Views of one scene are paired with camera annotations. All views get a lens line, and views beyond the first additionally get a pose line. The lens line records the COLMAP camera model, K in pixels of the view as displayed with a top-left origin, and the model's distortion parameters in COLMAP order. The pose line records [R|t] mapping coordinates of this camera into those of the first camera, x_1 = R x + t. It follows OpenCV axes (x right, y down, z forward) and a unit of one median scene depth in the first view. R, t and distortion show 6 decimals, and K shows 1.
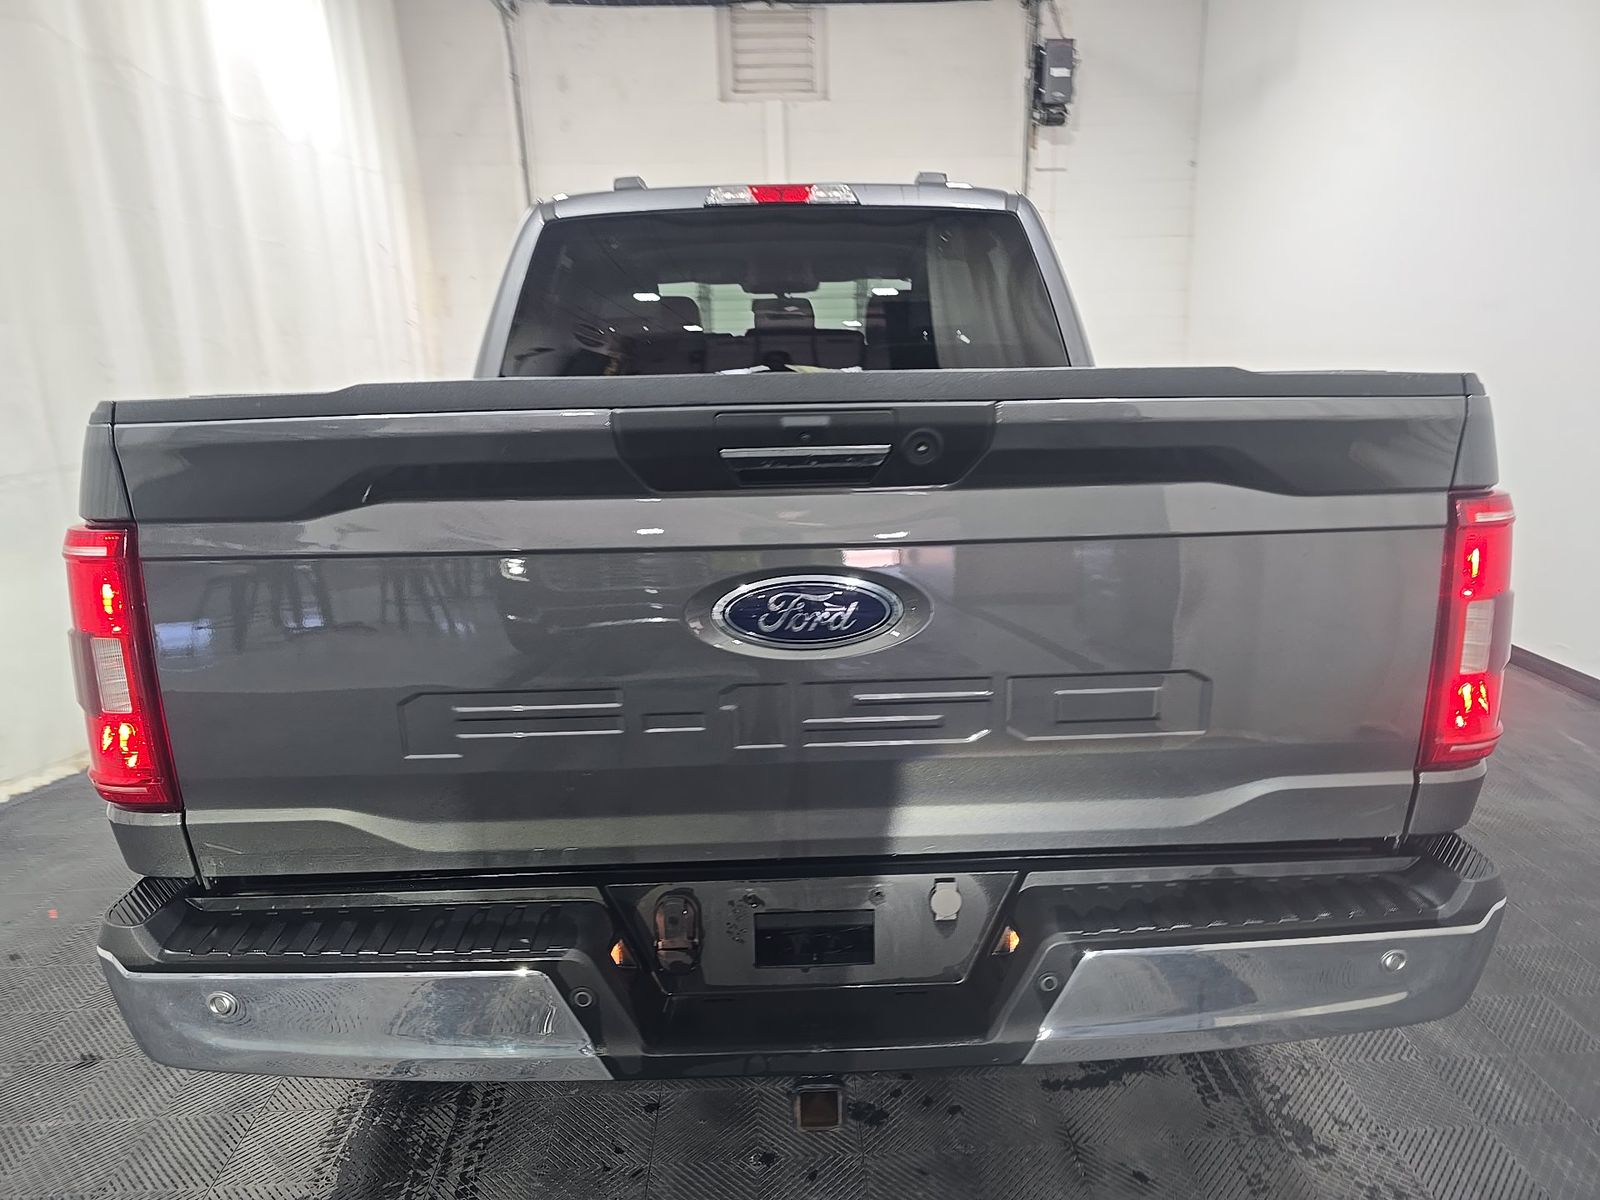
lens RADIAL K [[1112.5, 0, 800.0], [0, 1112.5, 600.0], [0, 0, 1]] dist [-0.001144, 0.000457]
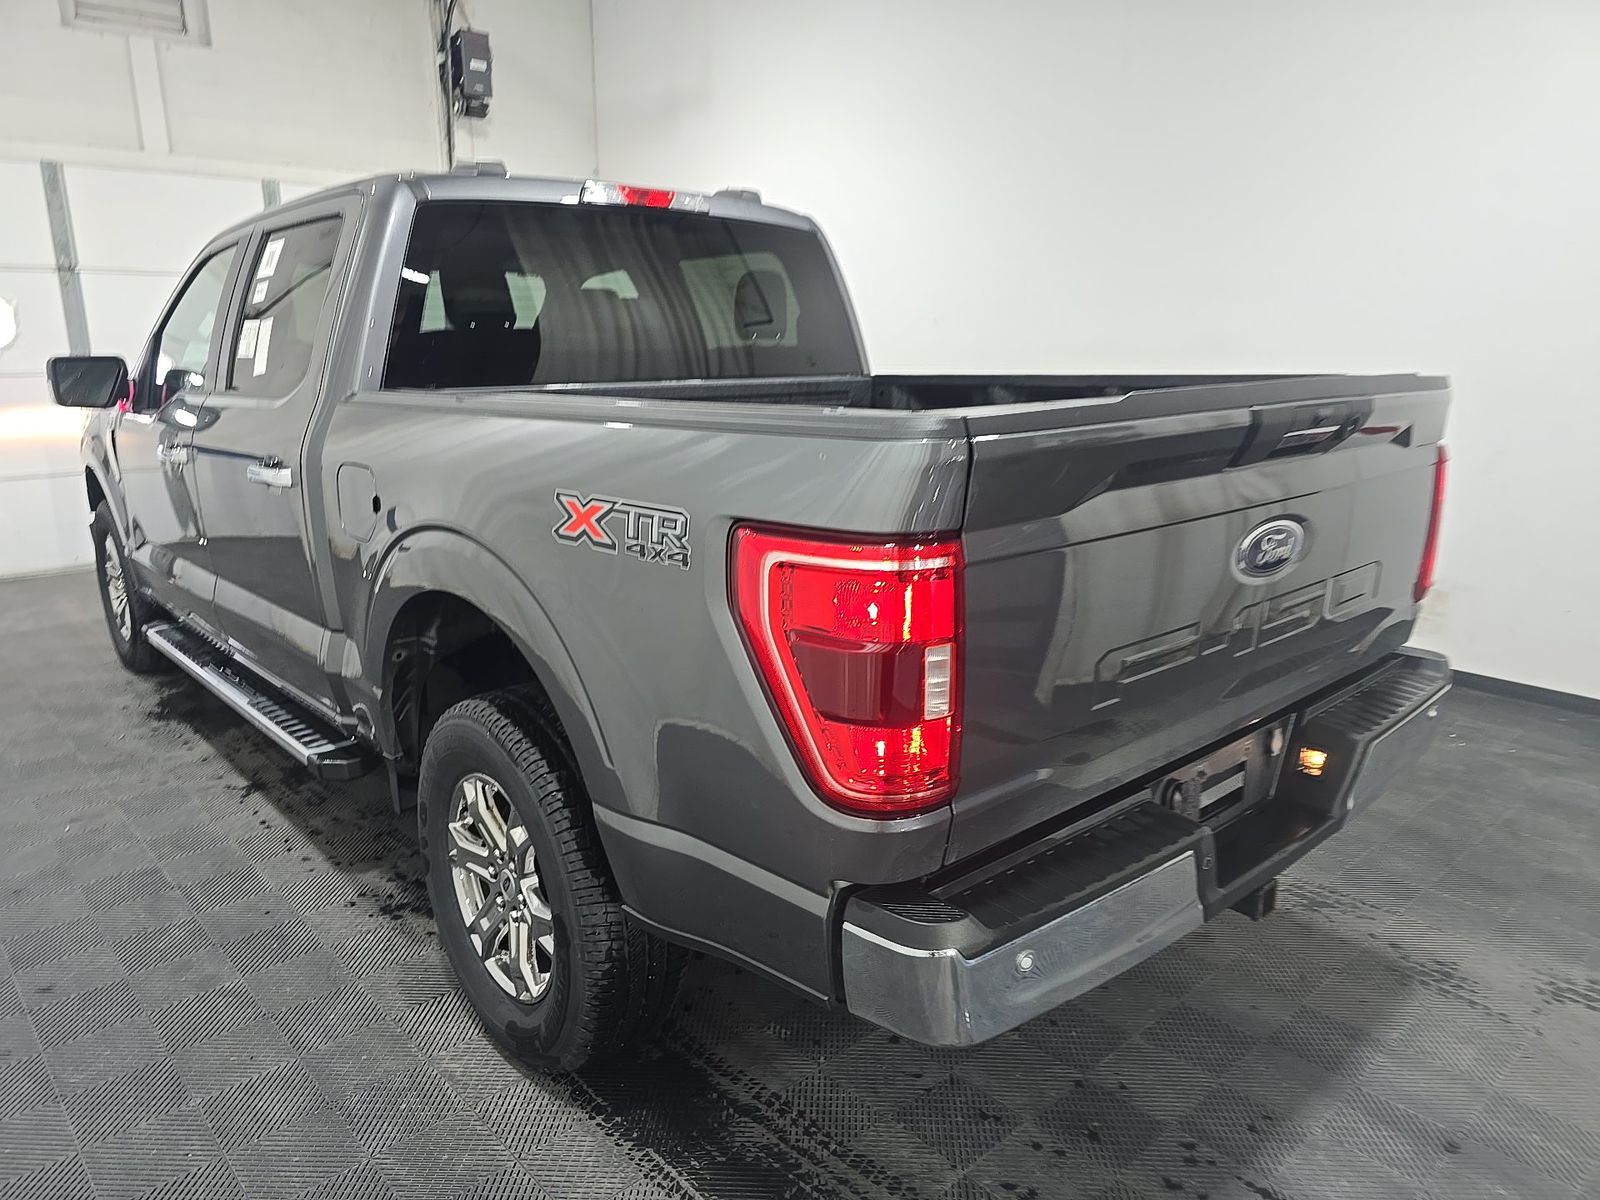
lens RADIAL K [[1112.5, 0, 800.0], [0, 1112.5, 600.0], [0, 0, 1]] dist [-0.001144, 0.000457]
pose [[0.772051, -0.125328, 0.623081, -0.230907], [0.117475, 0.991612, 0.053893, -0.013075], [-0.624609, 0.031588, 0.780298, 0.045383]]
